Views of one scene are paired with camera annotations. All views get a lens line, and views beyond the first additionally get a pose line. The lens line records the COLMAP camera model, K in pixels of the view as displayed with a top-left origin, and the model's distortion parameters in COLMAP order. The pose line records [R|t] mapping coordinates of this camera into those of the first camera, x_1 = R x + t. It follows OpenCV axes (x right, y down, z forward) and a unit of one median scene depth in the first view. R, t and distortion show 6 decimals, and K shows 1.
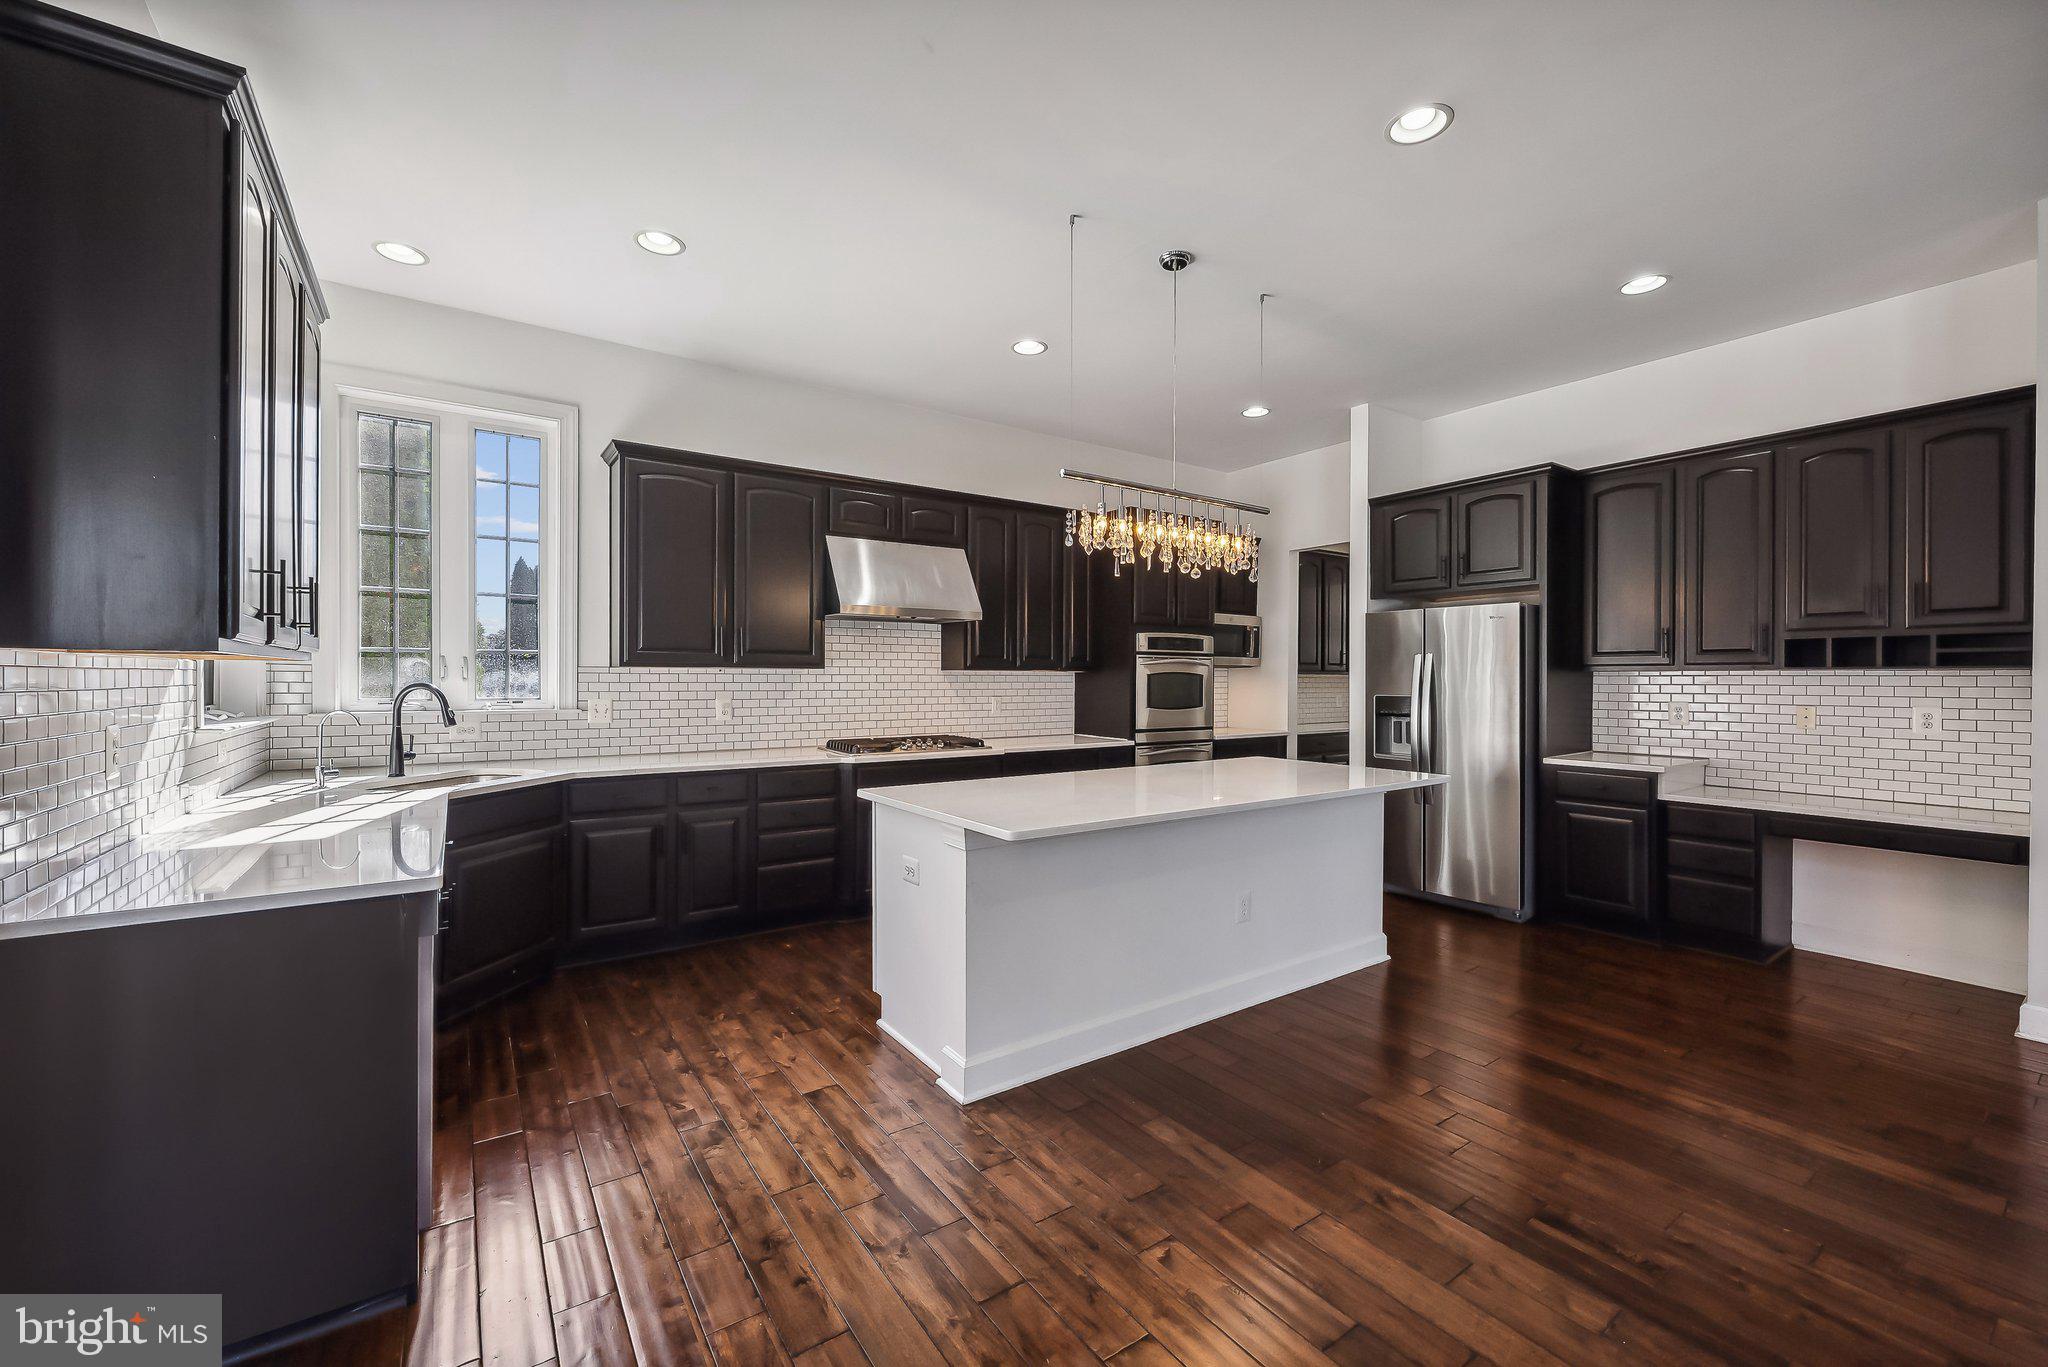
lens RADIAL K [[814.2, 0, 1023.8], [0, 814.2, 681.4], [0, 0, 1]] dist [-0.000010, -0.000525]
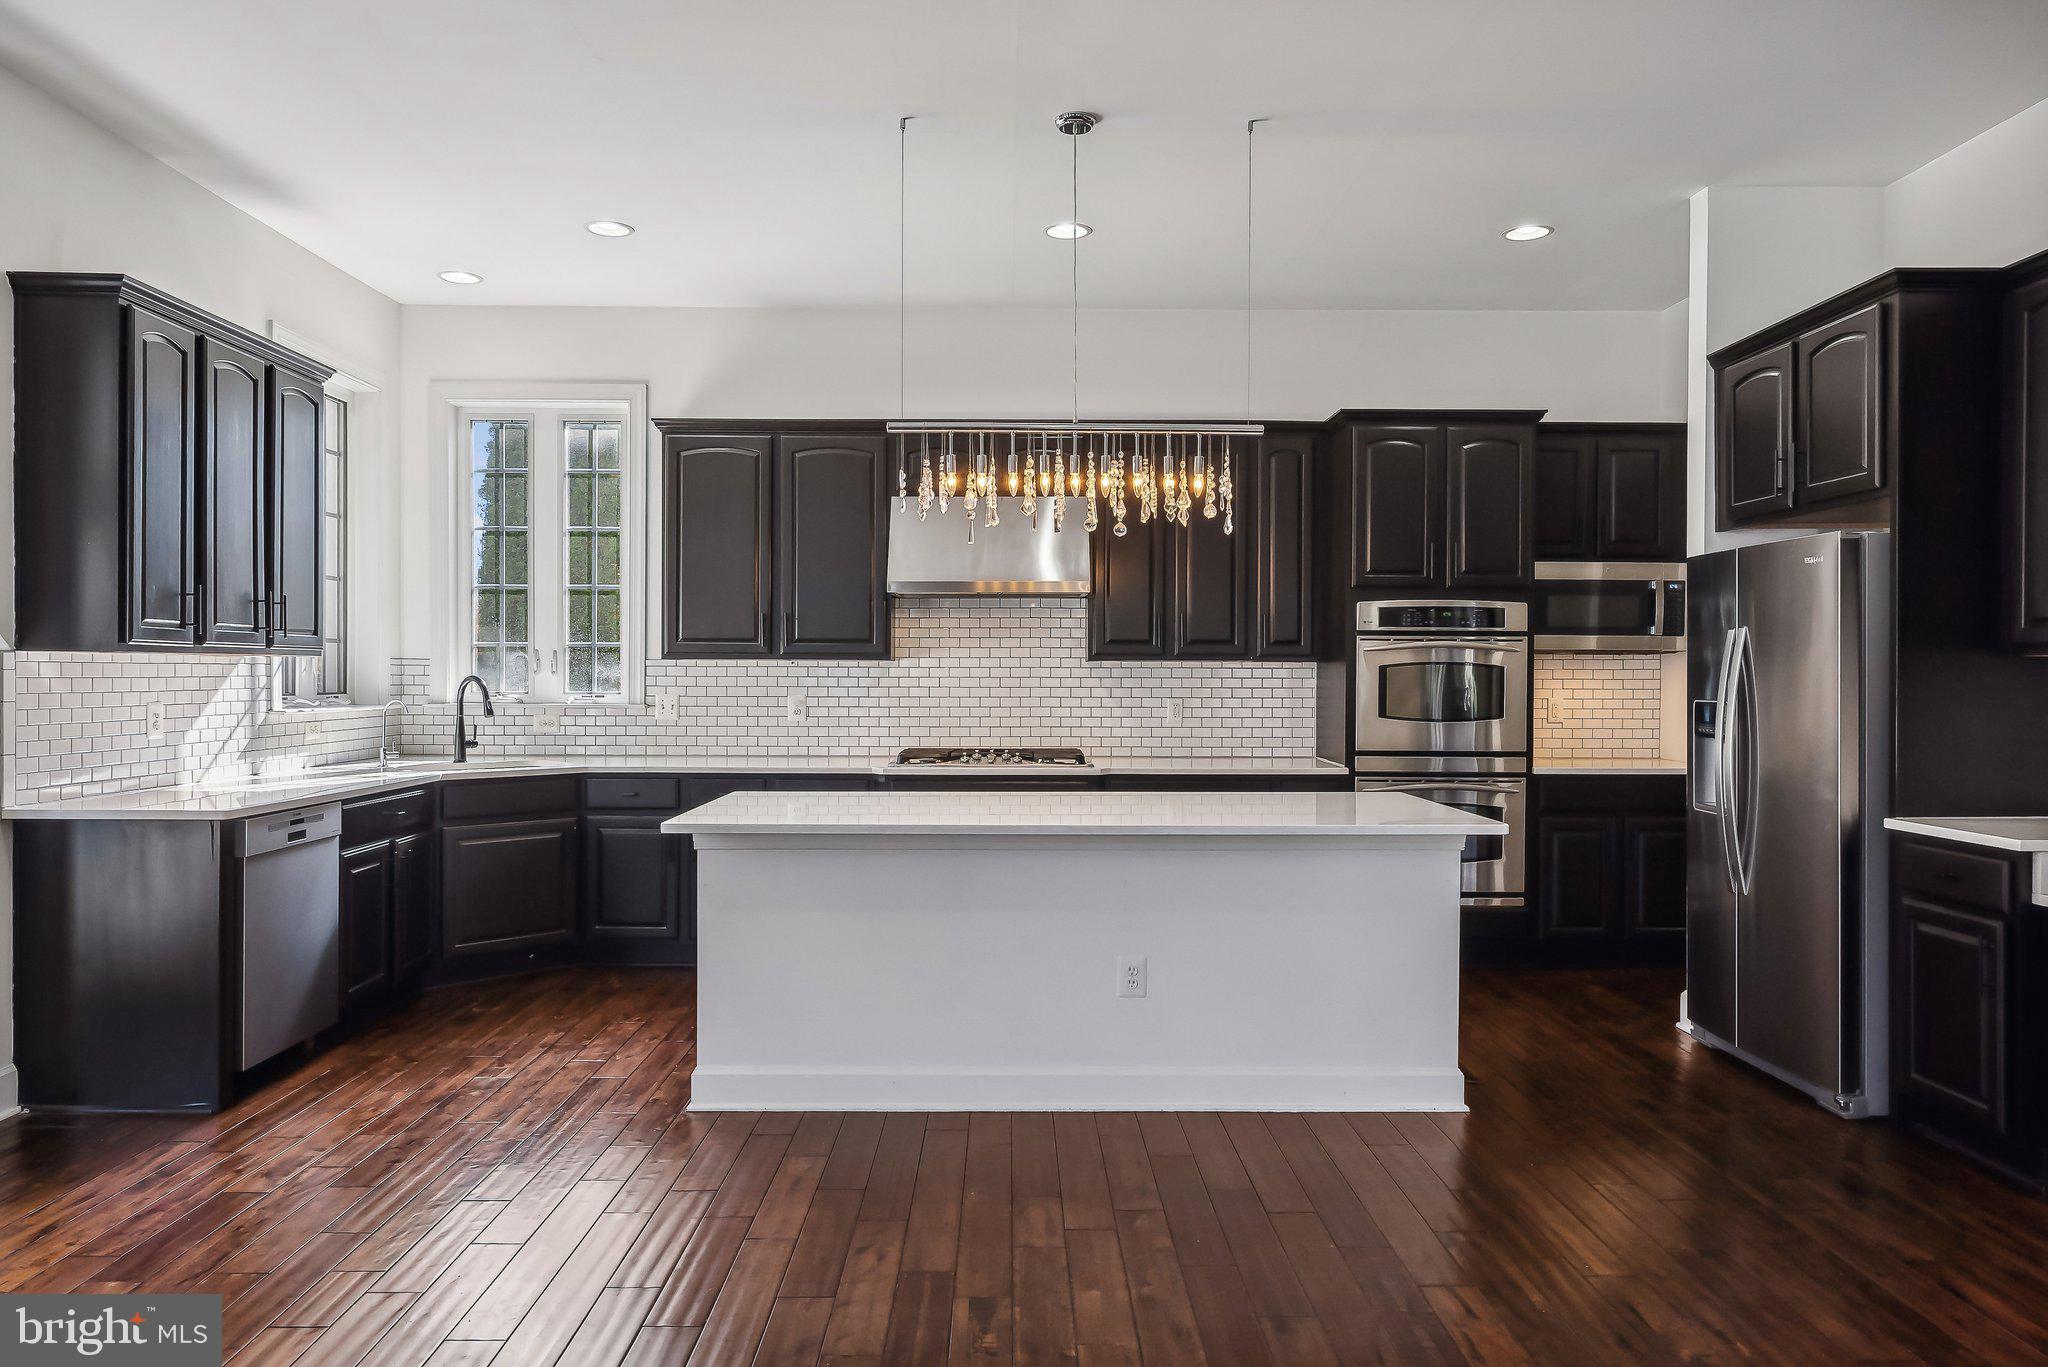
lens RADIAL K [[1385.0, 0, 1022.4], [0, 1385.0, 679.6], [0, 0, 1]] dist [-0.000571, 0.007502]
pose [[0.829614, 0.001263, -0.558336, 0.697459], [-0.002397, 0.999996, -0.001300, 0.005705], [0.558332, 0.002417, 0.829614, -0.084121]]
